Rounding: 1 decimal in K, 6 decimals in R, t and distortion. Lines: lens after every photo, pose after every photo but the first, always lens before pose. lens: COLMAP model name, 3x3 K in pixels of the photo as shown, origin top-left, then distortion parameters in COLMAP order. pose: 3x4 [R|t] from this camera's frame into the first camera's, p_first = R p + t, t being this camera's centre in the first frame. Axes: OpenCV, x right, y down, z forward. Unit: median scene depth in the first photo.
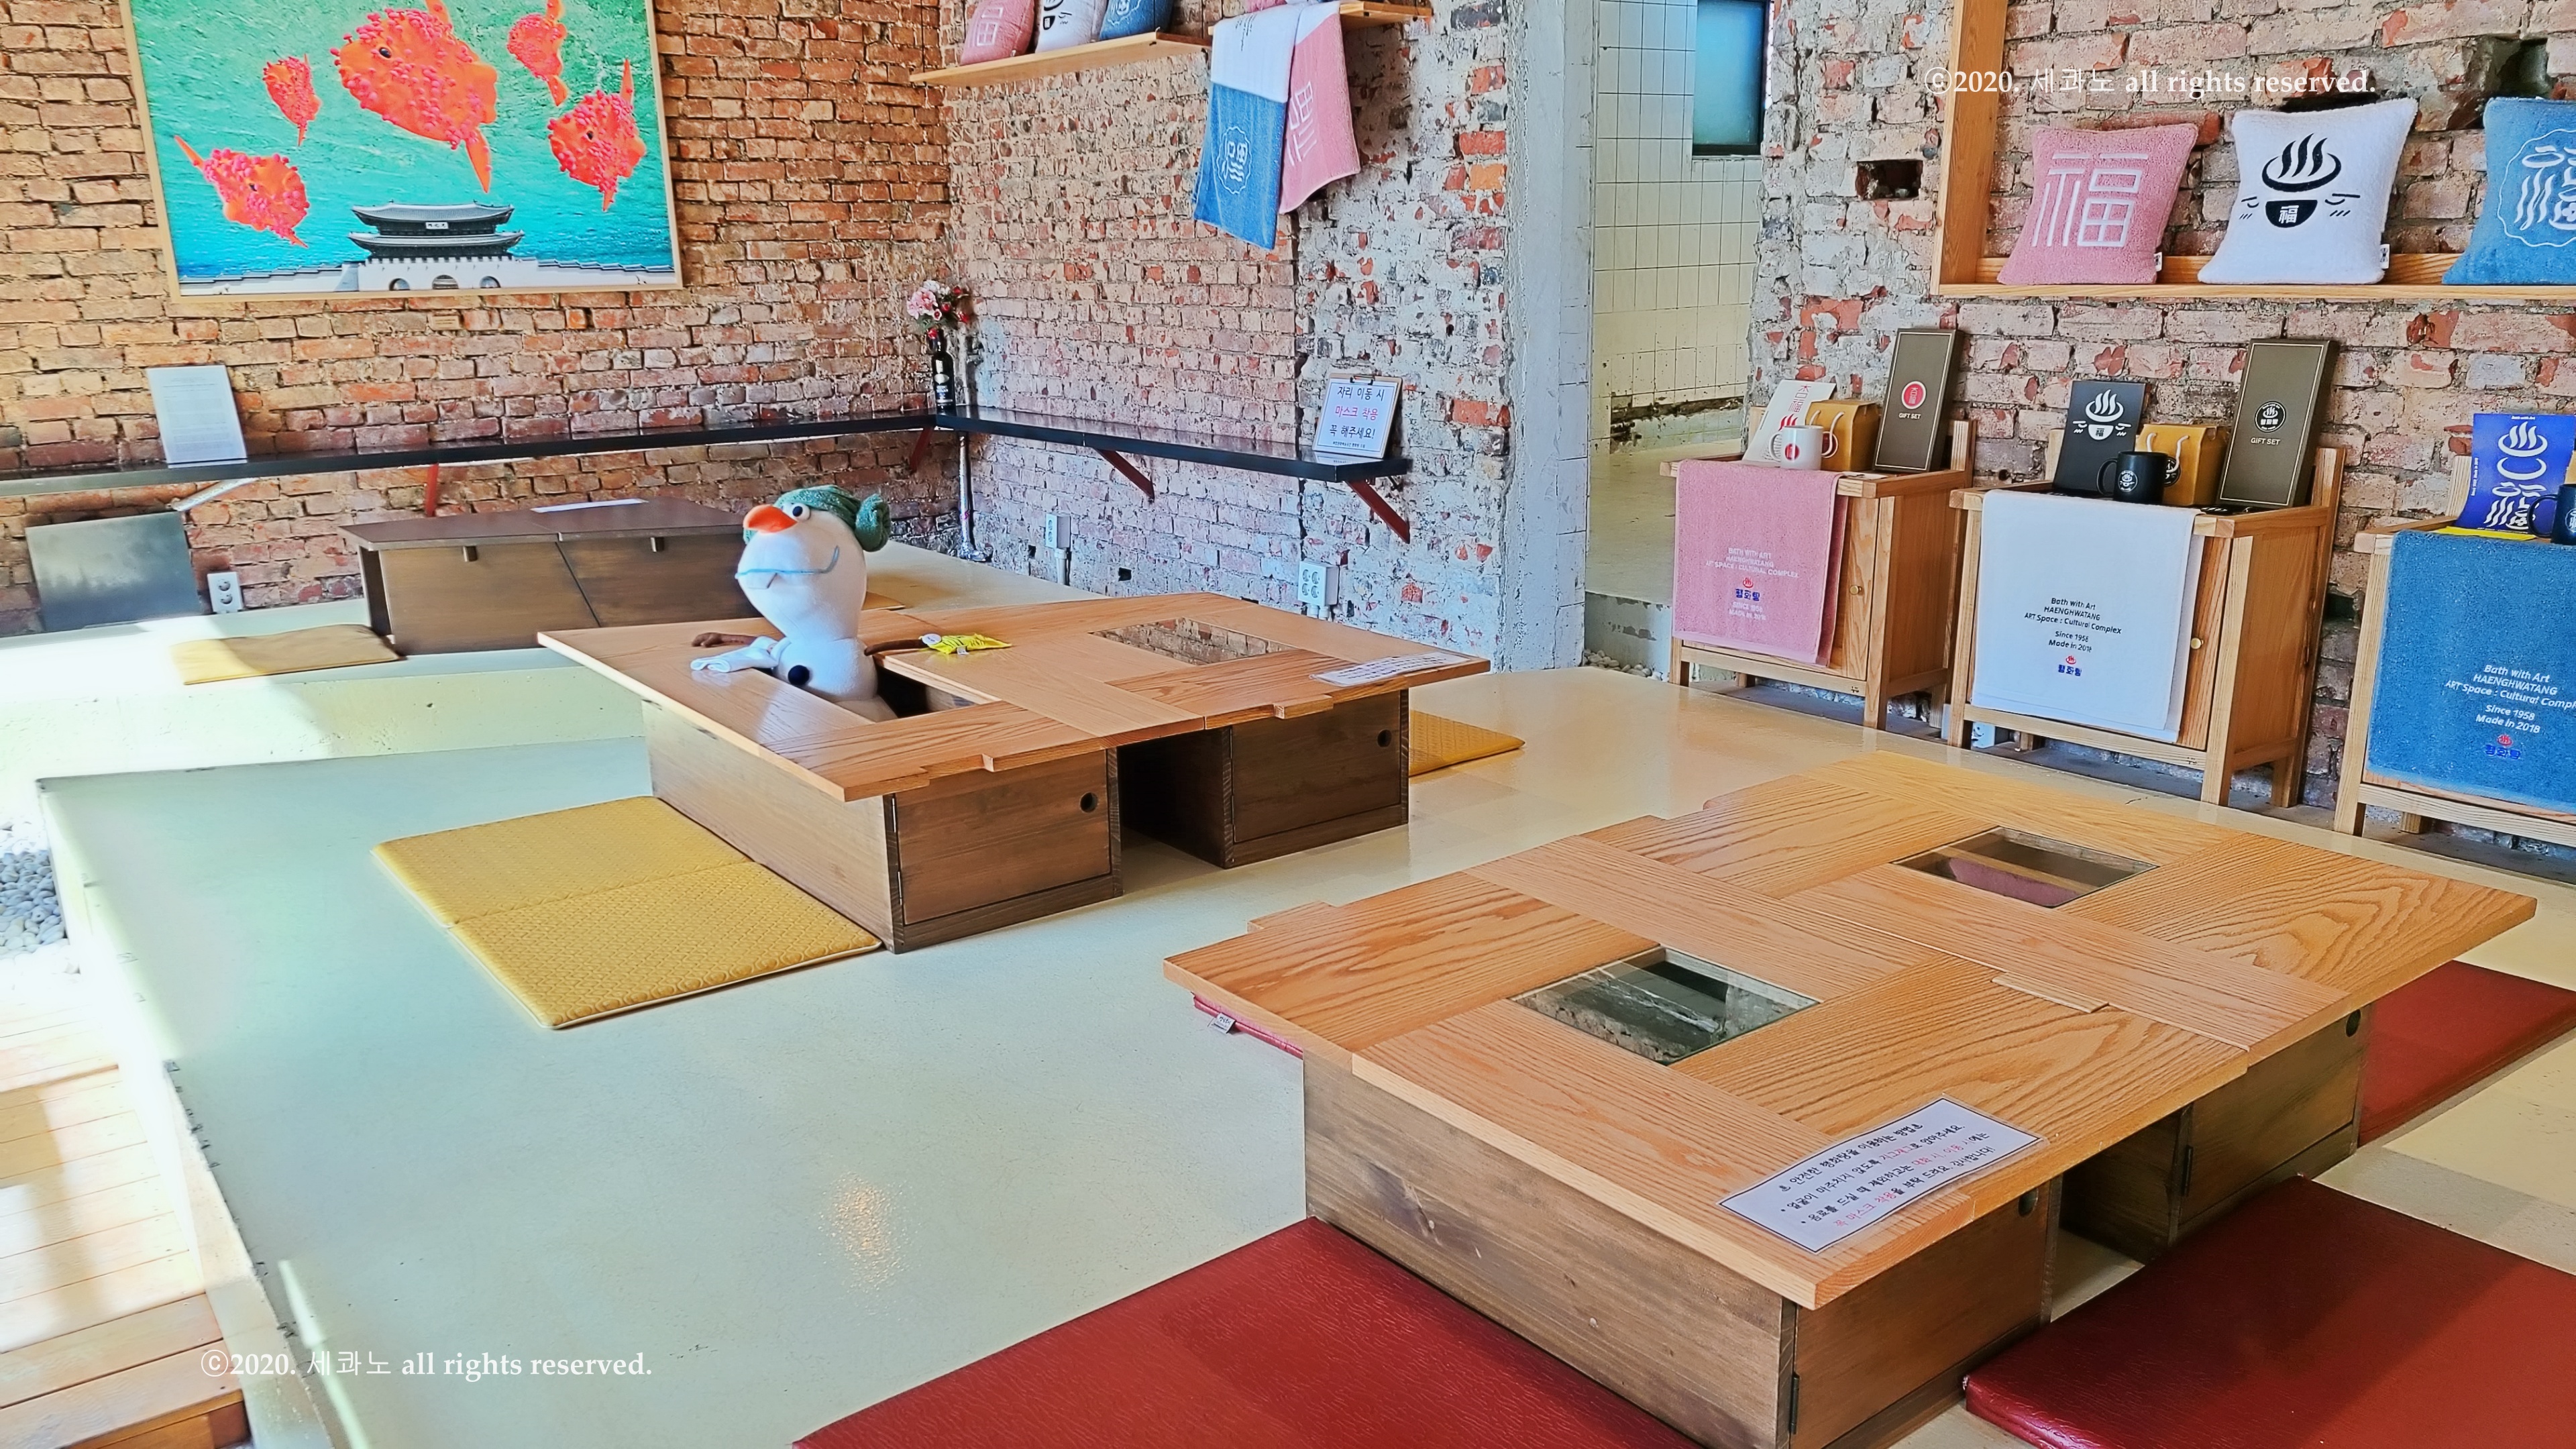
lens RADIAL K [[1932.8, 0, 1280.9], [0, 1932.8, 791.7], [0, 0, 1]] dist [0.031808, -0.010542]
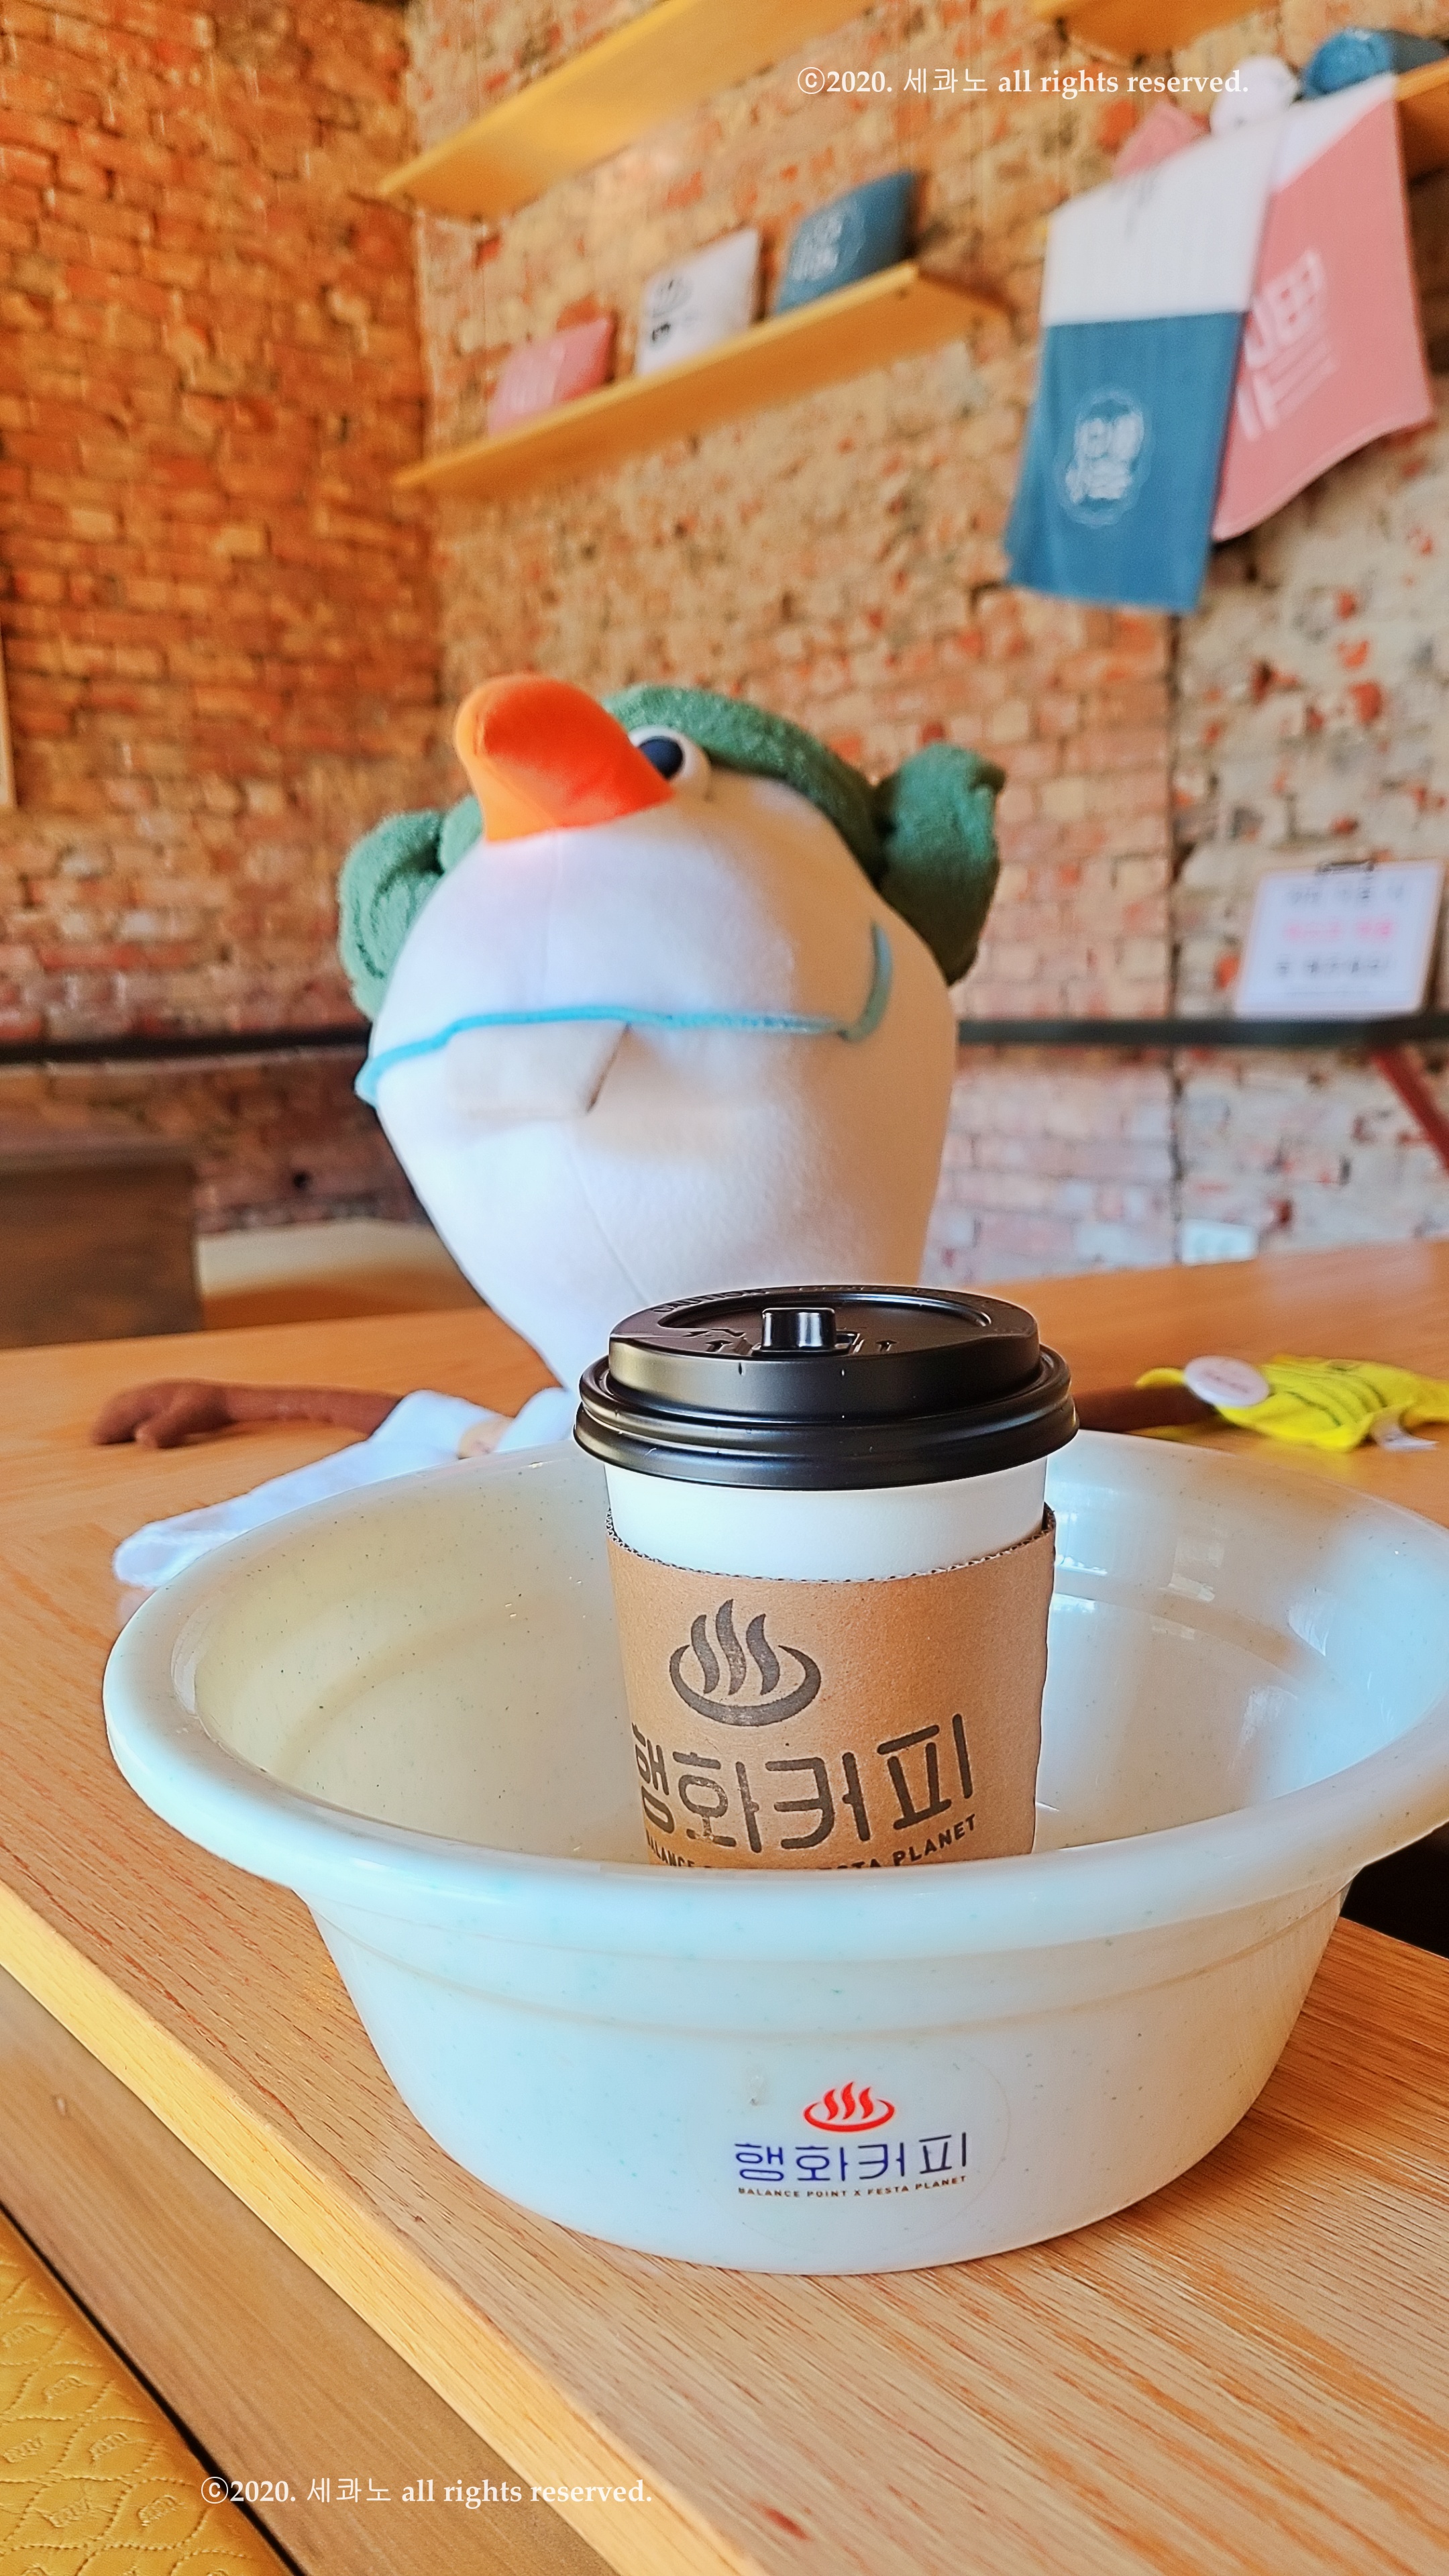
lens RADIAL K [[1932.8, 0, 723.8], [0, 1932.8, 1278.5], [0, 0, 1]] dist [0.031808, -0.010542]
pose [[0.997694, -0.021611, 0.064347, -0.133134], [0.029767, 0.991246, -0.128630, -0.034280], [-0.061004, 0.130249, 0.989603, 0.419255]]
